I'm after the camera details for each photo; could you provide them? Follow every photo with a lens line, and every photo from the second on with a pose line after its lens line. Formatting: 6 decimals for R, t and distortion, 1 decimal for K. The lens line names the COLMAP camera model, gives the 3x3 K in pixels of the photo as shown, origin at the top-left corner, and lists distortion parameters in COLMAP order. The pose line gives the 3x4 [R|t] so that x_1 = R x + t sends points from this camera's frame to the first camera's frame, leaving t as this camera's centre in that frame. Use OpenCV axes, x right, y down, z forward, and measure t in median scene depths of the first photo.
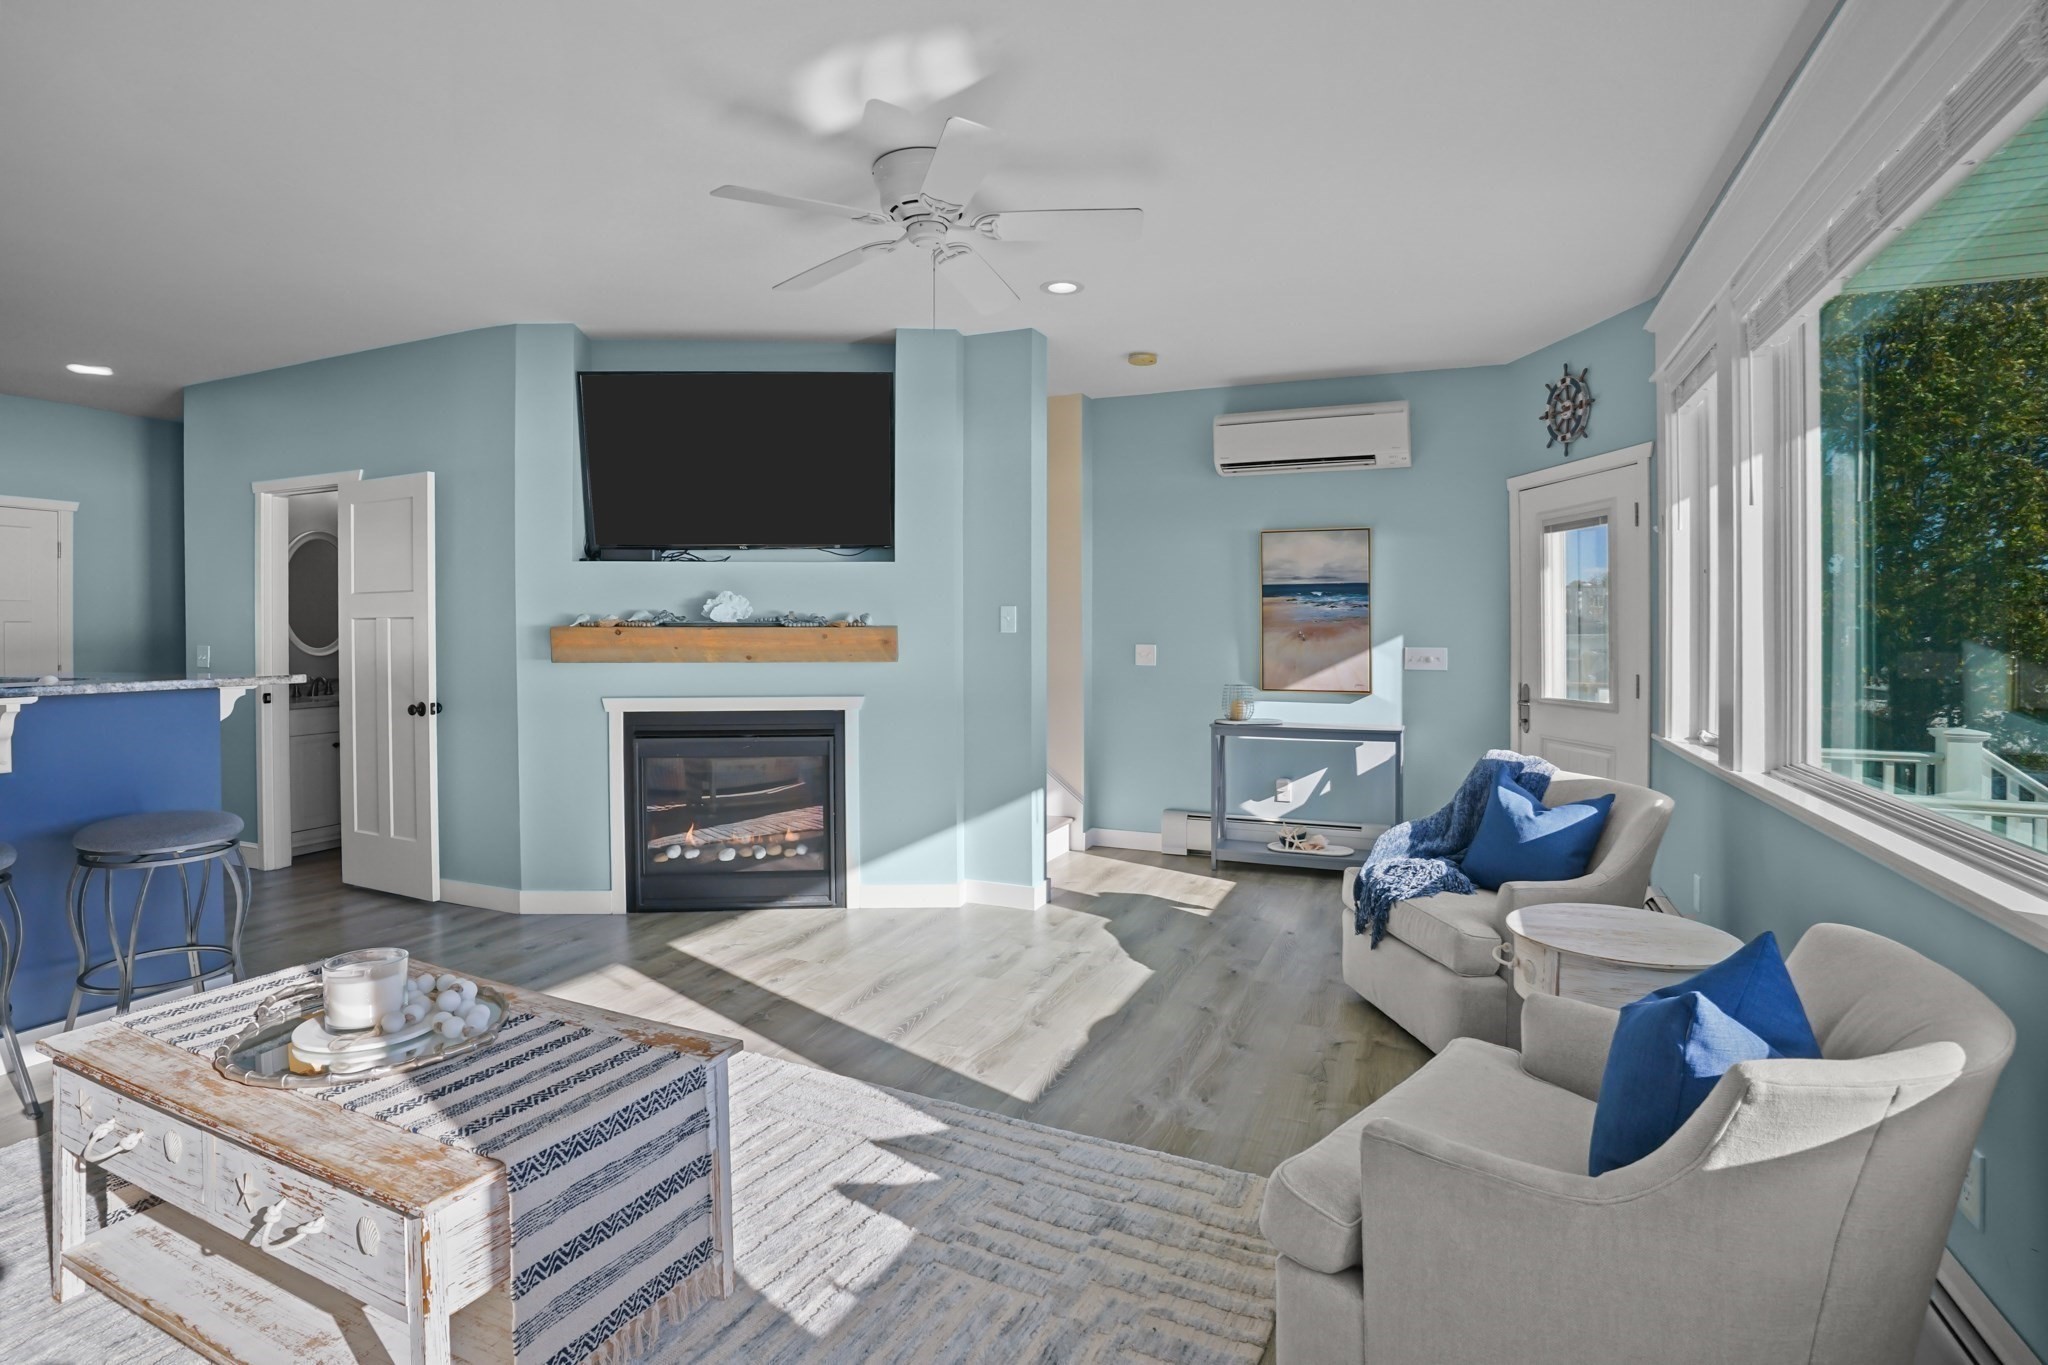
lens RADIAL K [[1009.6, 0, 1014.0], [0, 1009.6, 643.3], [0, 0, 1]] dist [-0.077045, 0.034038]
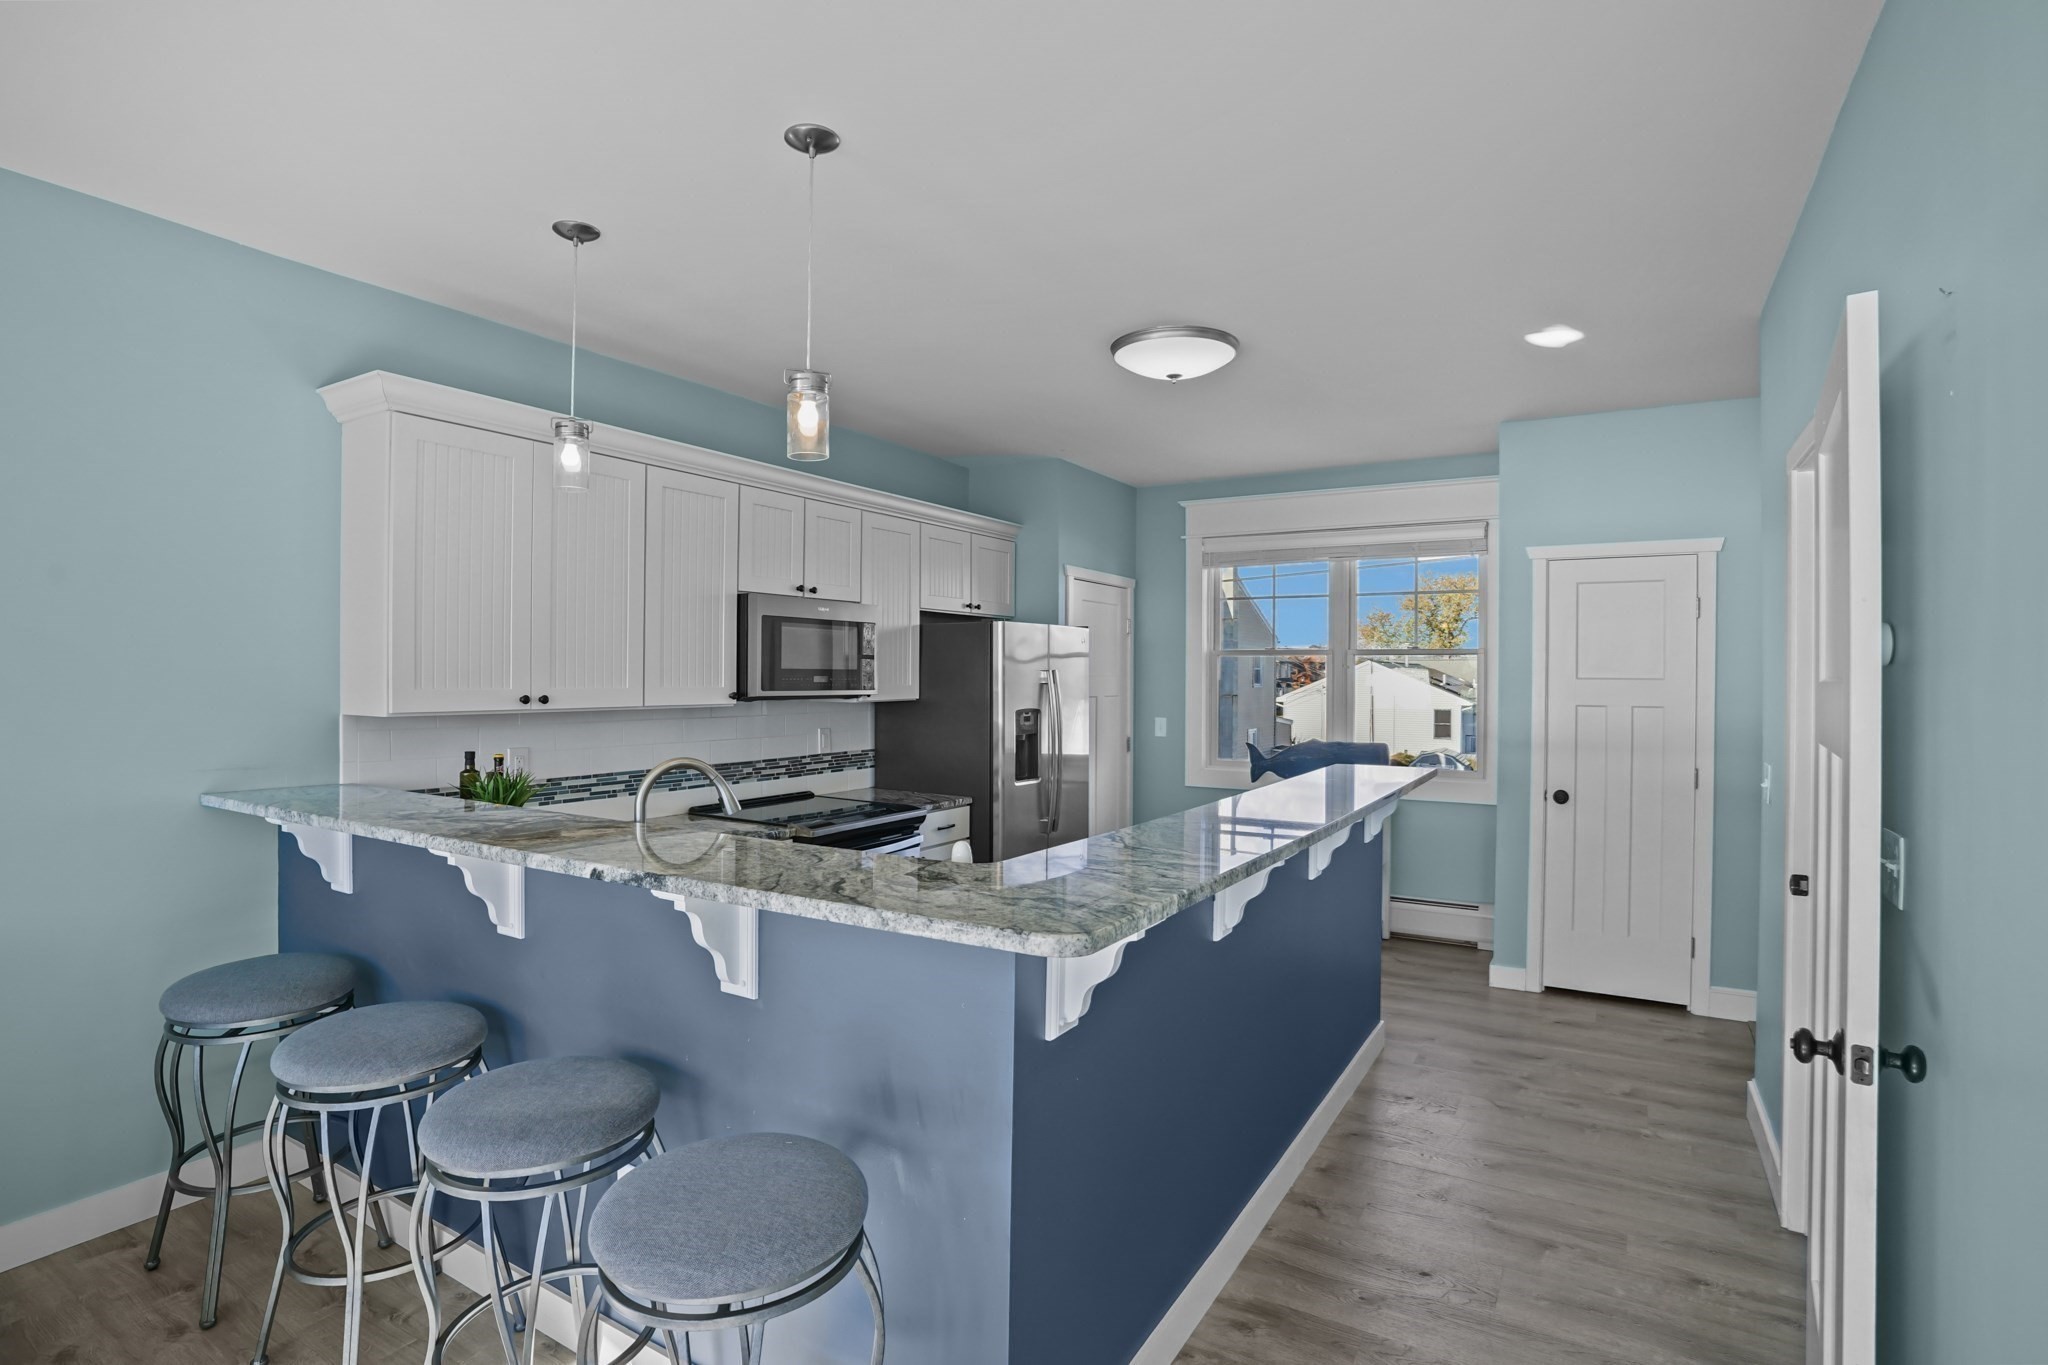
lens RADIAL K [[1013.8, 0, 1004.3], [0, 1013.8, 678.9], [0, 0, 1]] dist [-0.071093, 0.000404]
pose [[-0.148149, 0.002212, -0.988963, -0.270166], [-0.016317, 0.999856, 0.004681, -0.052622], [0.988831, 0.016830, -0.148091, 0.810913]]
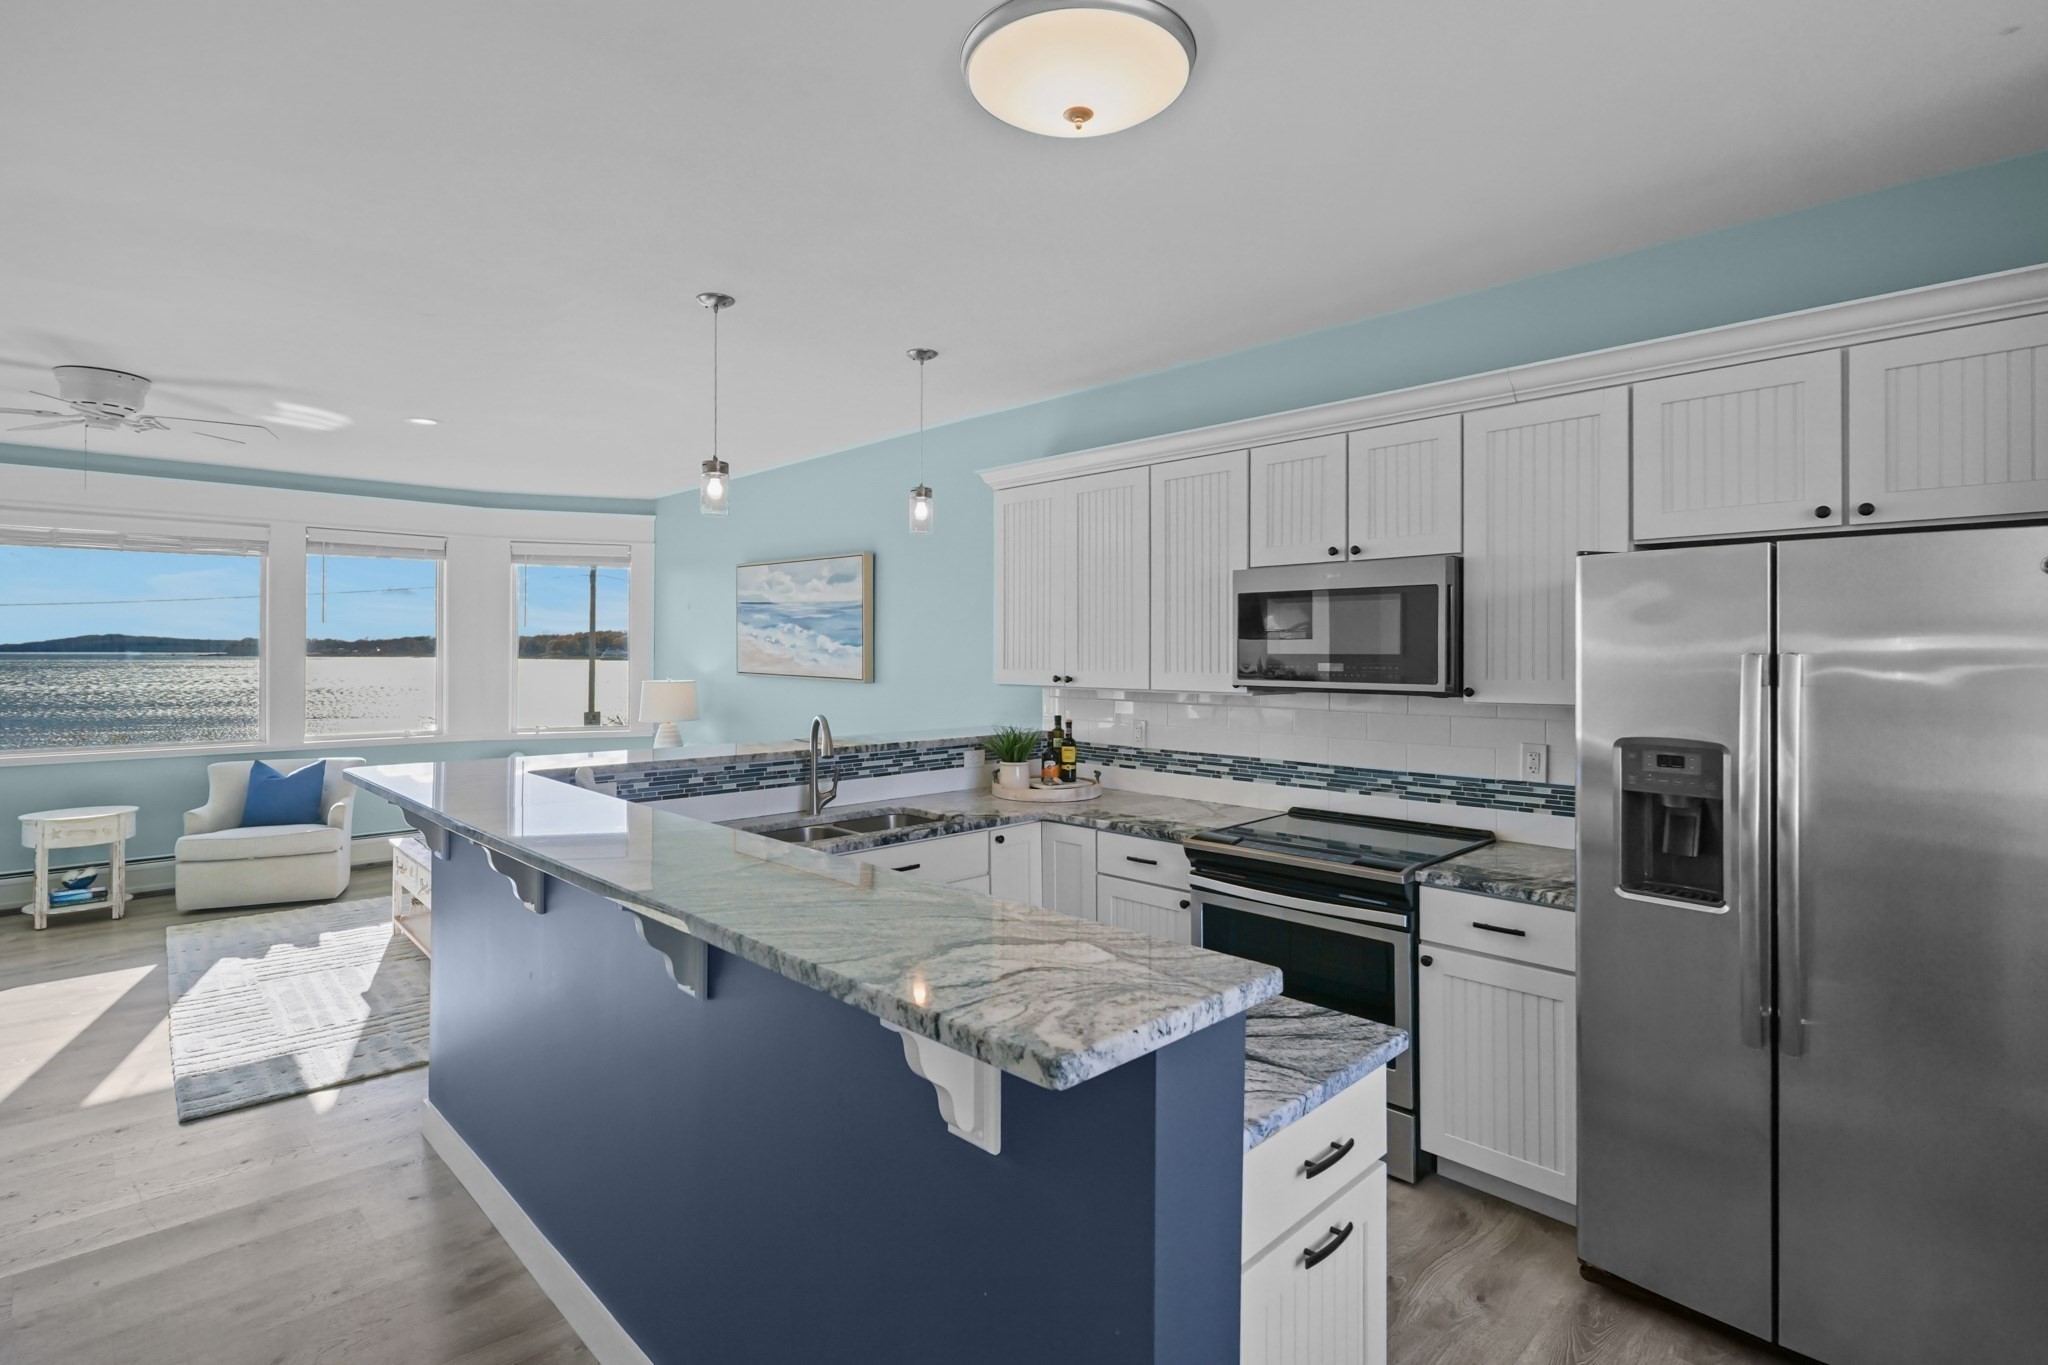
lens RADIAL K [[997.3, 0, 1017.5], [0, 997.3, 653.2], [0, 0, 1]] dist [0.005823, -0.000403]
pose [[-0.926493, -0.003771, 0.376294, -1.268148], [0.000752, 0.999929, 0.011873, -0.064020], [-0.376312, 0.011283, -0.926424, 1.258295]]
